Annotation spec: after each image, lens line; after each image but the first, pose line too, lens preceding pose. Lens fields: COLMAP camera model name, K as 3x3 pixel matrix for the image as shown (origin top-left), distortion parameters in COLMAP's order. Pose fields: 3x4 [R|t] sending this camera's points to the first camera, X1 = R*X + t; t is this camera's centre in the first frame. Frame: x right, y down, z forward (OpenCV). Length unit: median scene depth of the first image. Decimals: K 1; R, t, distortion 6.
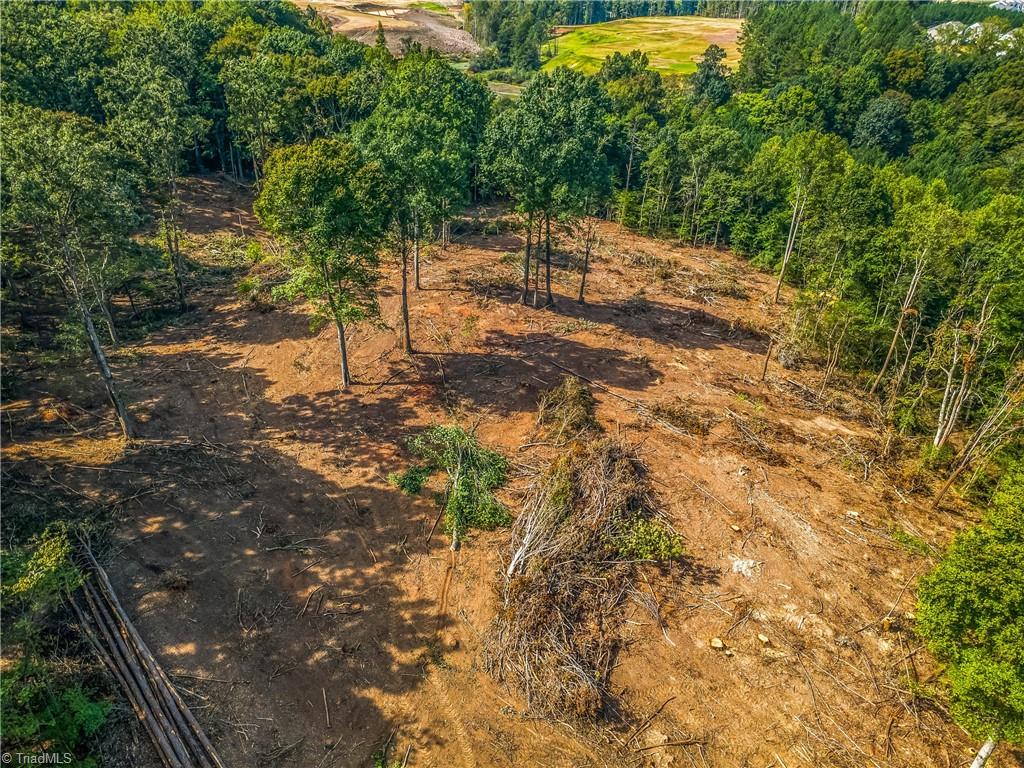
lens RADIAL K [[714.3, 0, 495.0], [0, 714.3, 350.3], [0, 0, 1]] dist [0.002209, 0.004155]
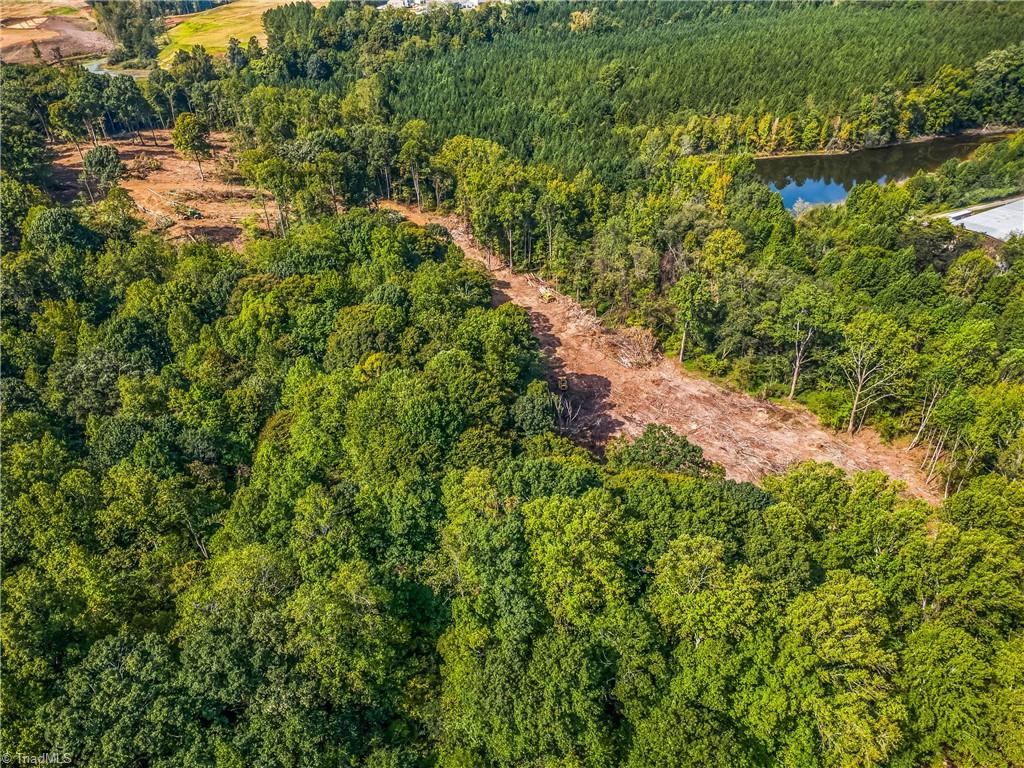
lens RADIAL K [[714.3, 0, 495.0], [0, 714.3, 350.3], [0, 0, 1]] dist [0.002209, 0.004155]
pose [[0.909809, -0.274261, 0.311494, 0.069185], [0.255179, 0.961572, 0.101310, 0.242139], [-0.327310, -0.012686, 0.944832, -0.694083]]
